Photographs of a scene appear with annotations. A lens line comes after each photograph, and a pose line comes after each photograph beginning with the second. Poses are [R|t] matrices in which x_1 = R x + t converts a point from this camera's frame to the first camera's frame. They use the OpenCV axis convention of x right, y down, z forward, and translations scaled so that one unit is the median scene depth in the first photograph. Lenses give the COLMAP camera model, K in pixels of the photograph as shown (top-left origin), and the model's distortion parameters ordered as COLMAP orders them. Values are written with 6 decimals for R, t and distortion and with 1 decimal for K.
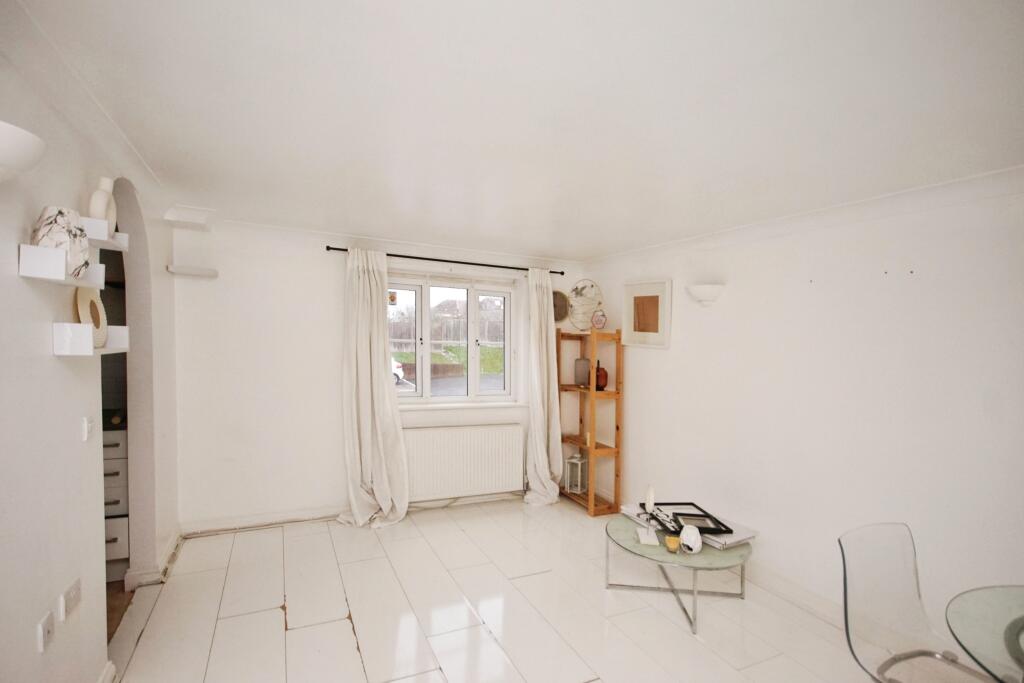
lens RADIAL K [[490.8, 0, 512.0], [0, 490.8, 341.5], [0, 0, 1]] dist [0.002303, 0.000411]
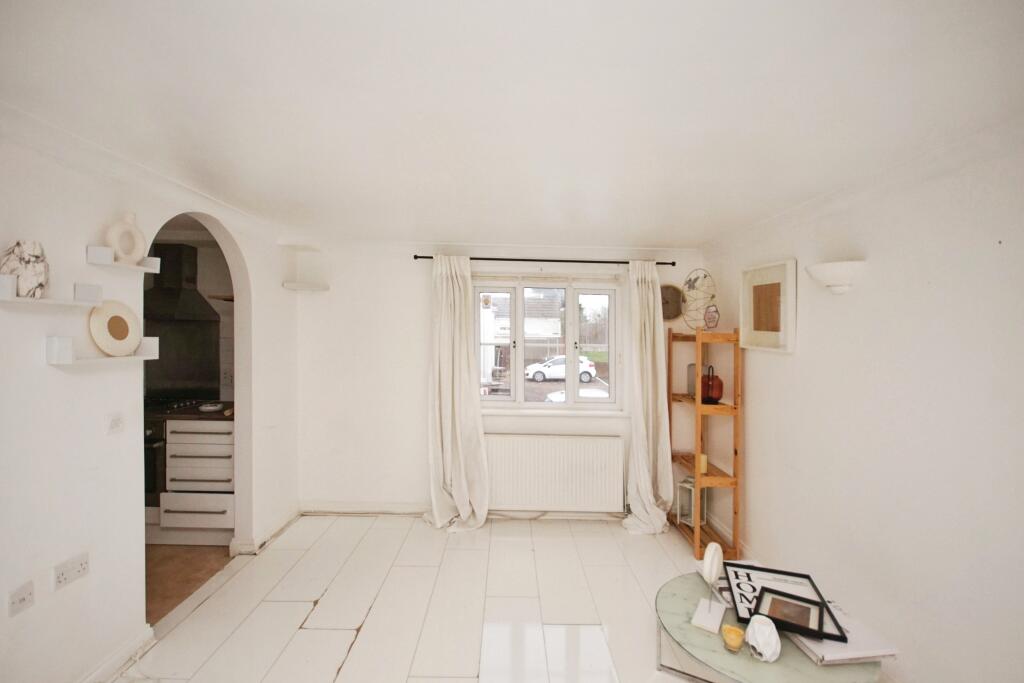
lens RADIAL K [[457.5, 0, 514.7], [0, 457.5, 334.5], [0, 0, 1]] dist [-0.000475, -0.004465]
pose [[0.906933, -0.014885, -0.421011, 0.204701], [0.009185, 0.999837, -0.015563, -0.006090], [0.421174, 0.010248, 0.906922, 0.176603]]
